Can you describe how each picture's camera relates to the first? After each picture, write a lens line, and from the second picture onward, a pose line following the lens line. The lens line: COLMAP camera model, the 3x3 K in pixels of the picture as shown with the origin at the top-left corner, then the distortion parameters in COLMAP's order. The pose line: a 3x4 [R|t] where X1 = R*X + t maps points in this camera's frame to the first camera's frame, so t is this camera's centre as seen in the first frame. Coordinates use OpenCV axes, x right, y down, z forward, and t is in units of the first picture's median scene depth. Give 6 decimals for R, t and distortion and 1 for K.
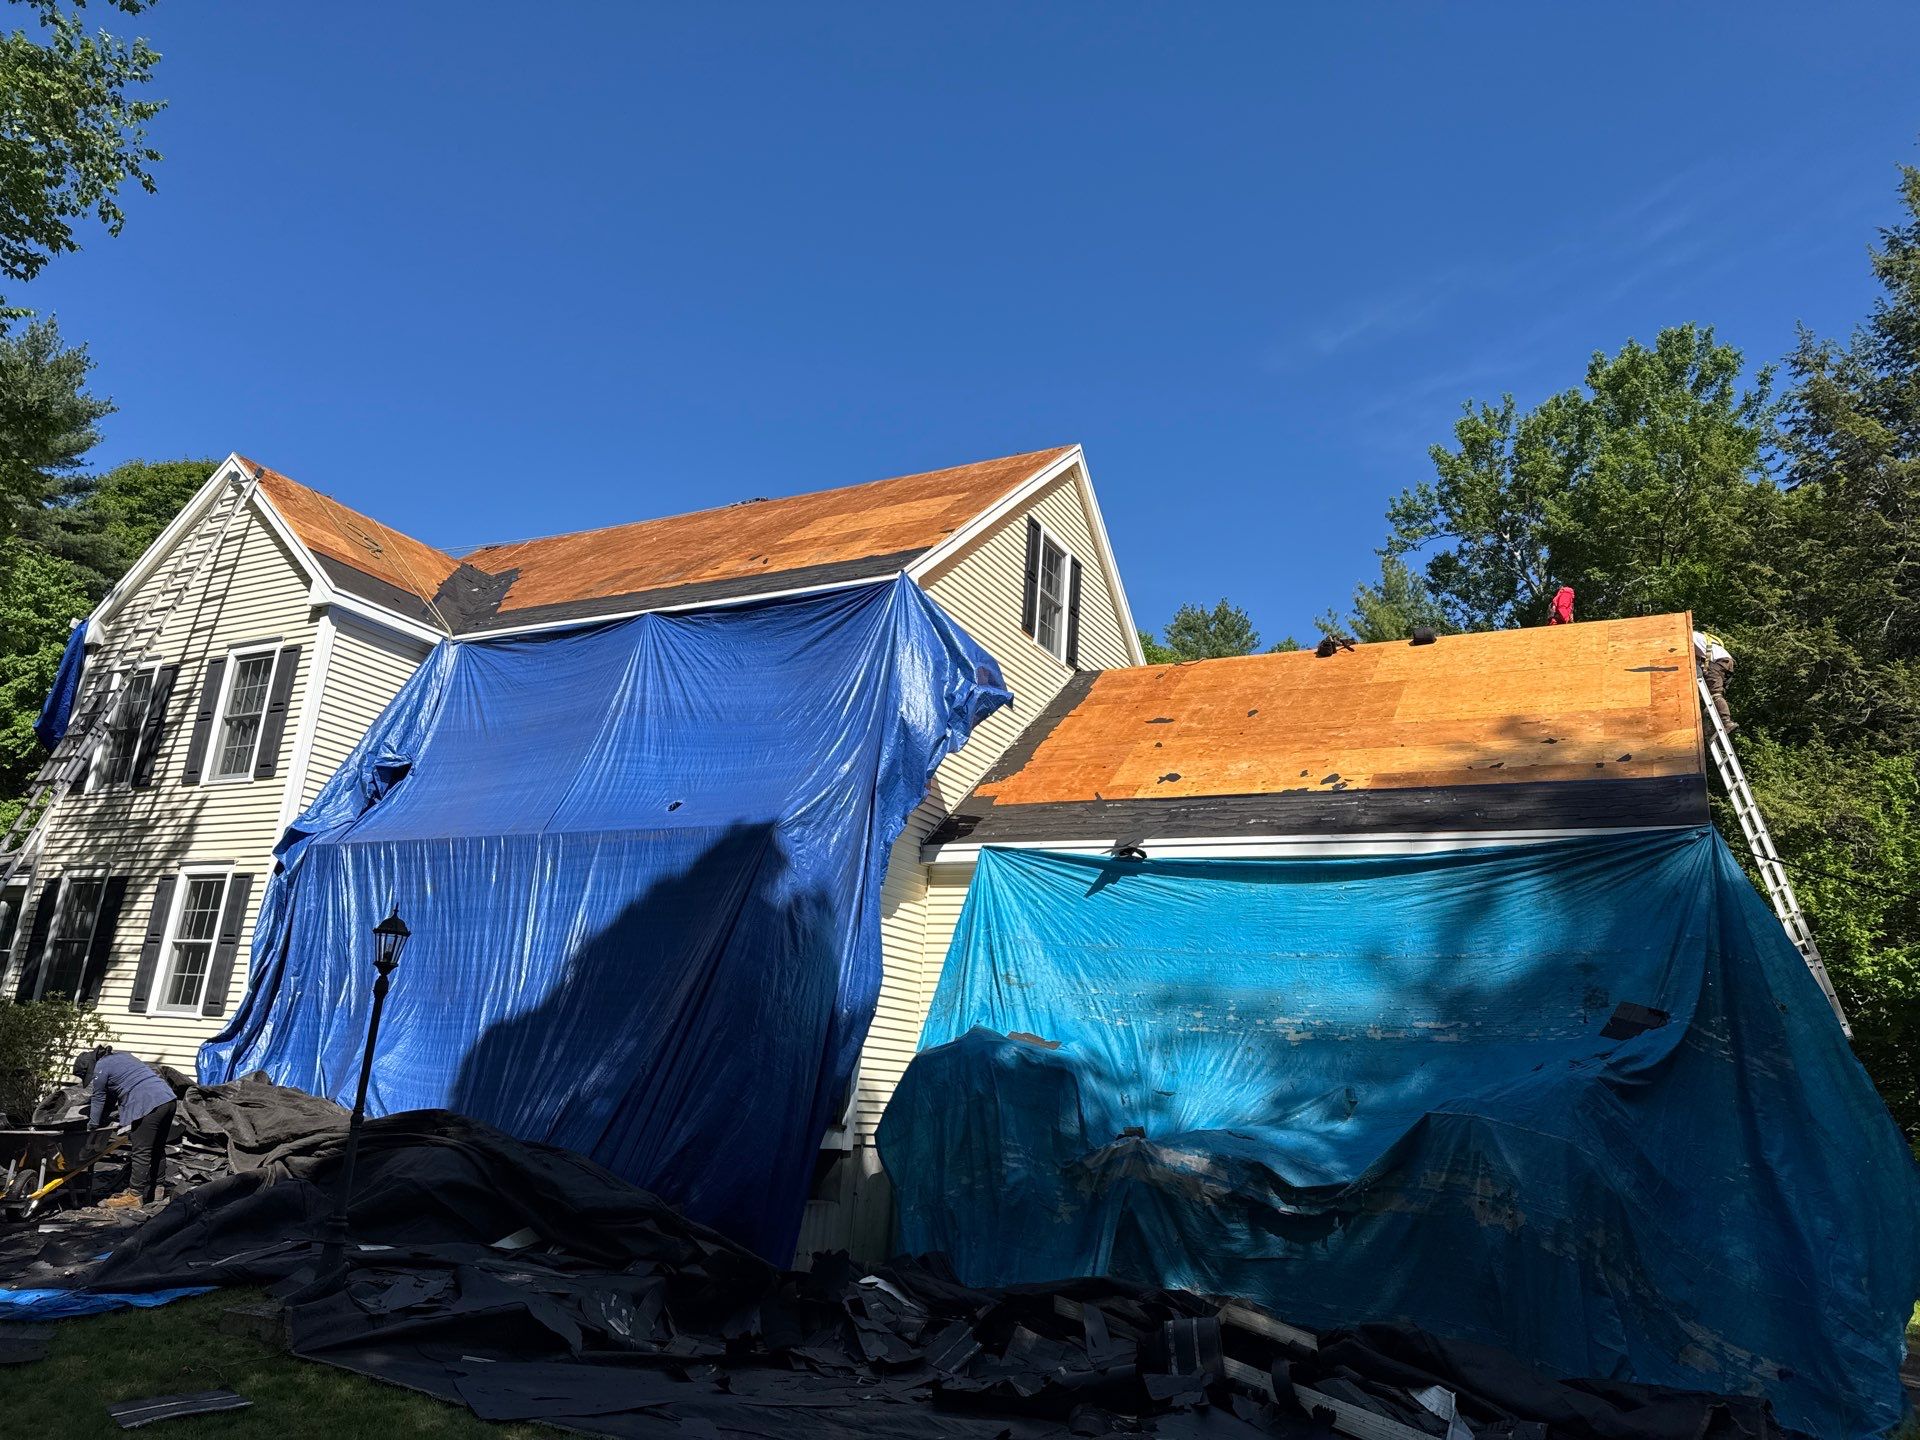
lens RADIAL K [[1335.1, 0, 953.4], [0, 1335.1, 720.9], [0, 0, 1]] dist [0.049717, -0.037876]
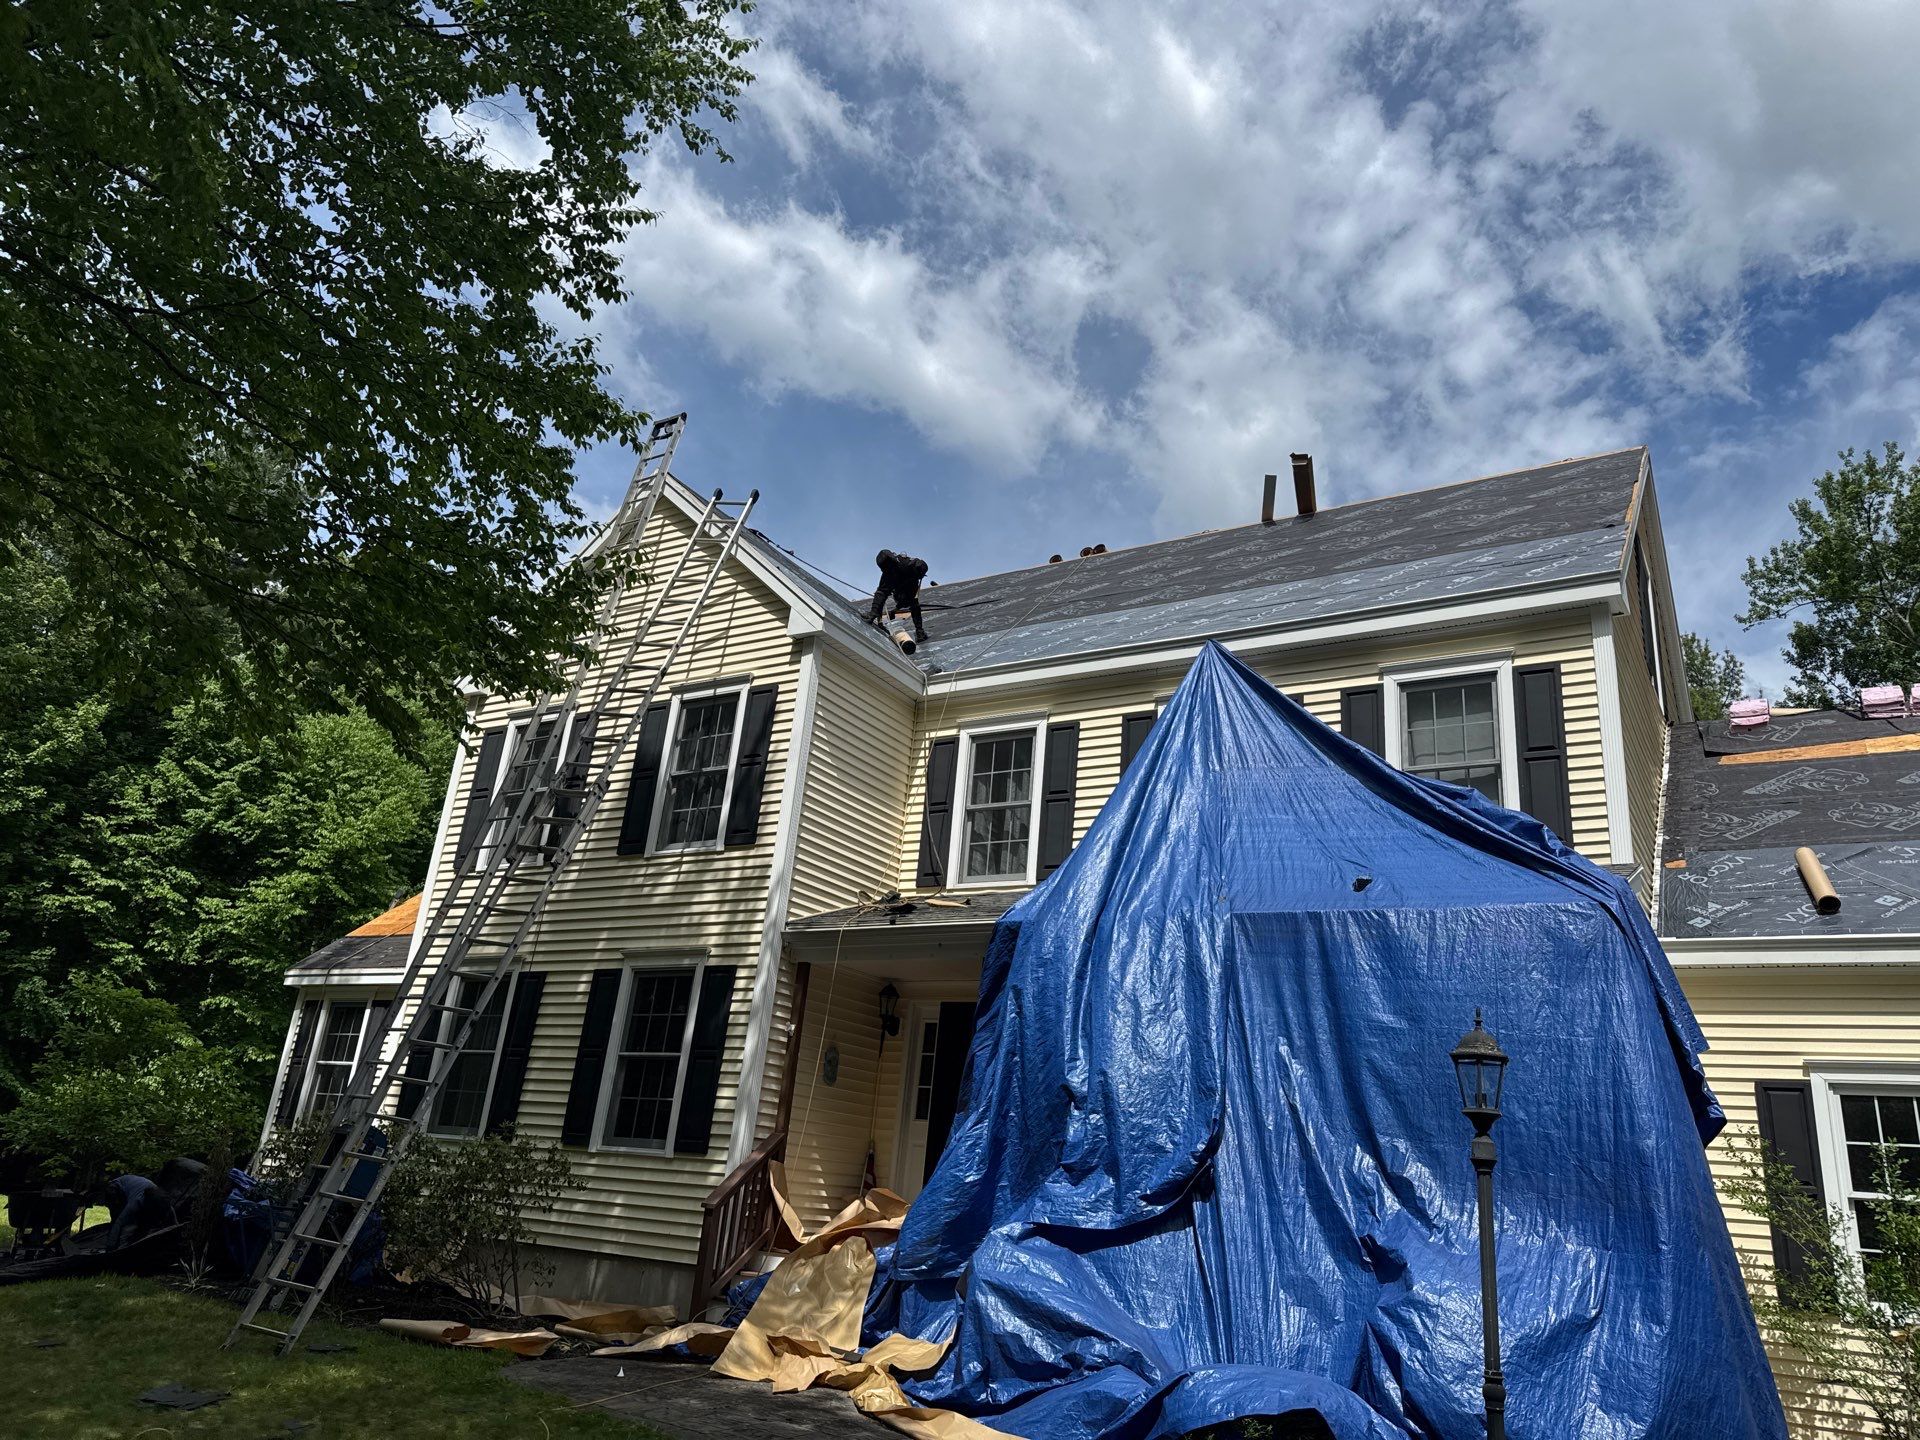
lens RADIAL K [[1335.1, 0, 959.8], [0, 1335.1, 697.1], [0, 0, 1]] dist [0.049717, -0.037876]
pose [[0.998605, -0.003276, -0.052696, -0.332977], [-0.001822, 0.995341, -0.096402, 0.029461], [0.052767, 0.096363, 0.993947, 0.203888]]
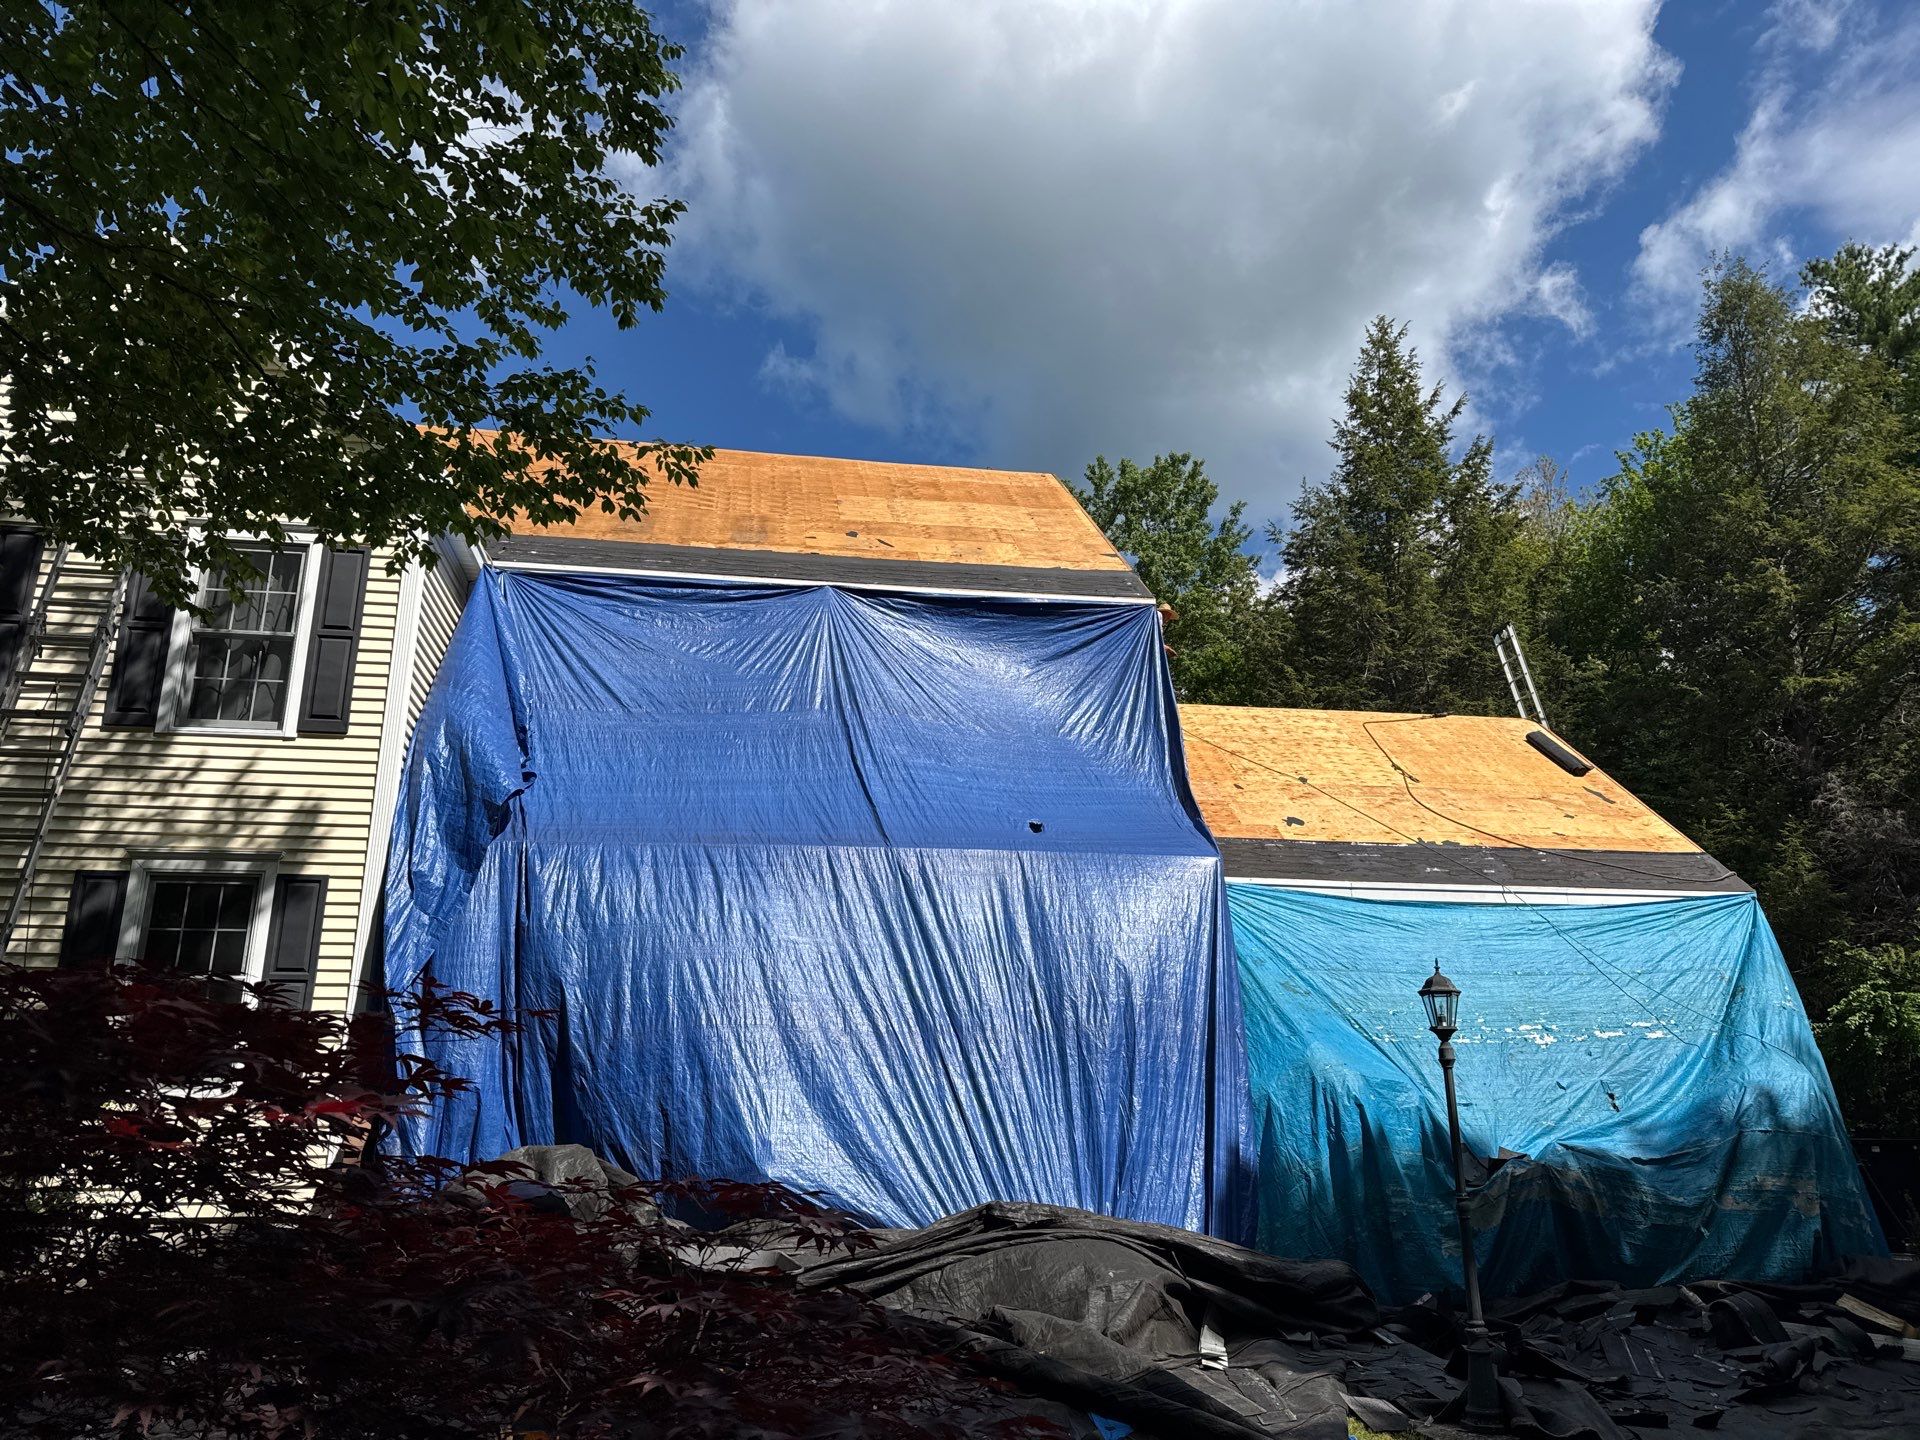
lens RADIAL K [[1335.1, 0, 956.9], [0, 1335.1, 701.0], [0, 0, 1]] dist [0.049717, -0.037876]
pose [[0.796903, 0.112497, 0.593541, -0.652249], [-0.107107, 0.993253, -0.044452, 0.021172], [-0.594537, -0.028148, 0.803576, 0.256913]]
